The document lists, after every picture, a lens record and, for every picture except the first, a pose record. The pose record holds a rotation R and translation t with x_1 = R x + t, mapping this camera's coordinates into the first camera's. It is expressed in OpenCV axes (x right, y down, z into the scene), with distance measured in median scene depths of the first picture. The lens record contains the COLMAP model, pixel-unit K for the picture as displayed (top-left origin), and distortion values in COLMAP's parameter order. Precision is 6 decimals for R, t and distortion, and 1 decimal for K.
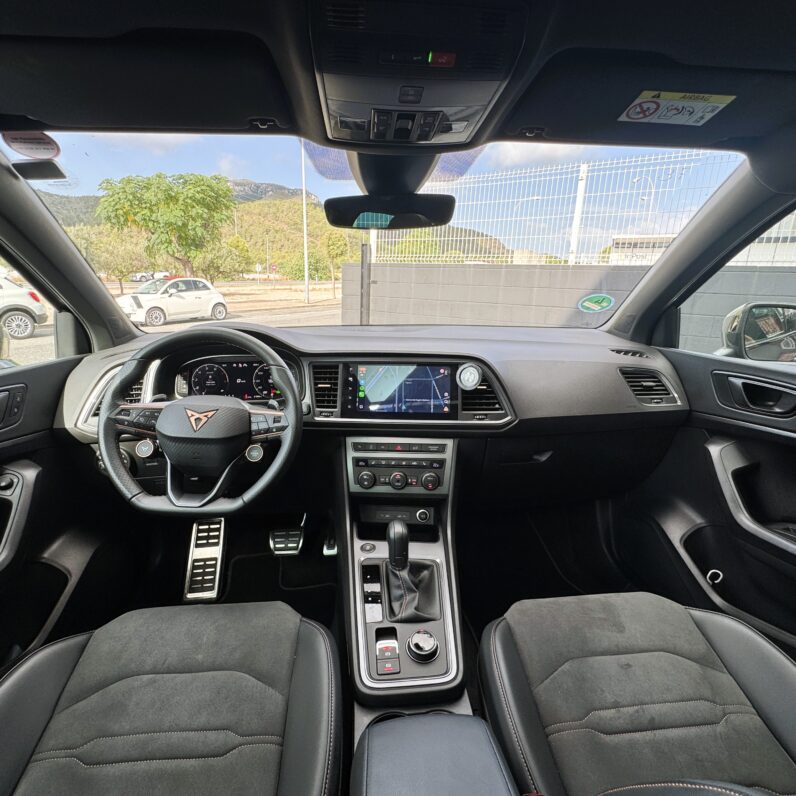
lens RADIAL K [[433.0, 0, 395.6], [0, 433.0, 400.3], [0, 0, 1]] dist [-0.001039, 0.000157]
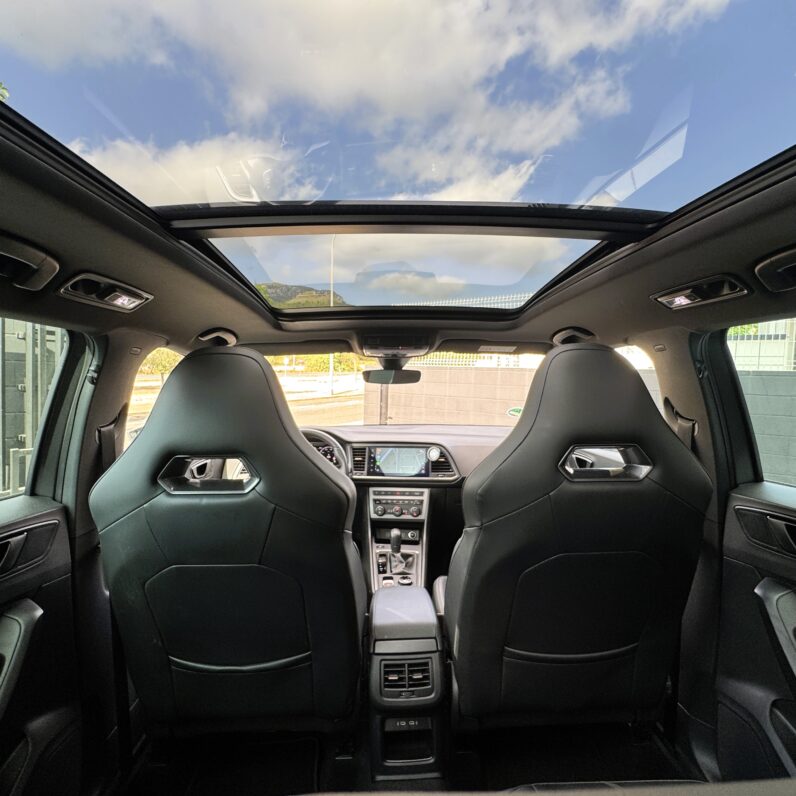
lens RADIAL K [[435.0, 0, 398.0], [0, 435.0, 398.0], [0, 0, 1]] dist [-0.002198, -0.001401]
pose [[0.999210, -0.002698, -0.039652, 0.081777], [-0.005476, 0.978830, -0.204603, 0.092136], [0.039364, 0.204659, 0.978042, -0.882649]]
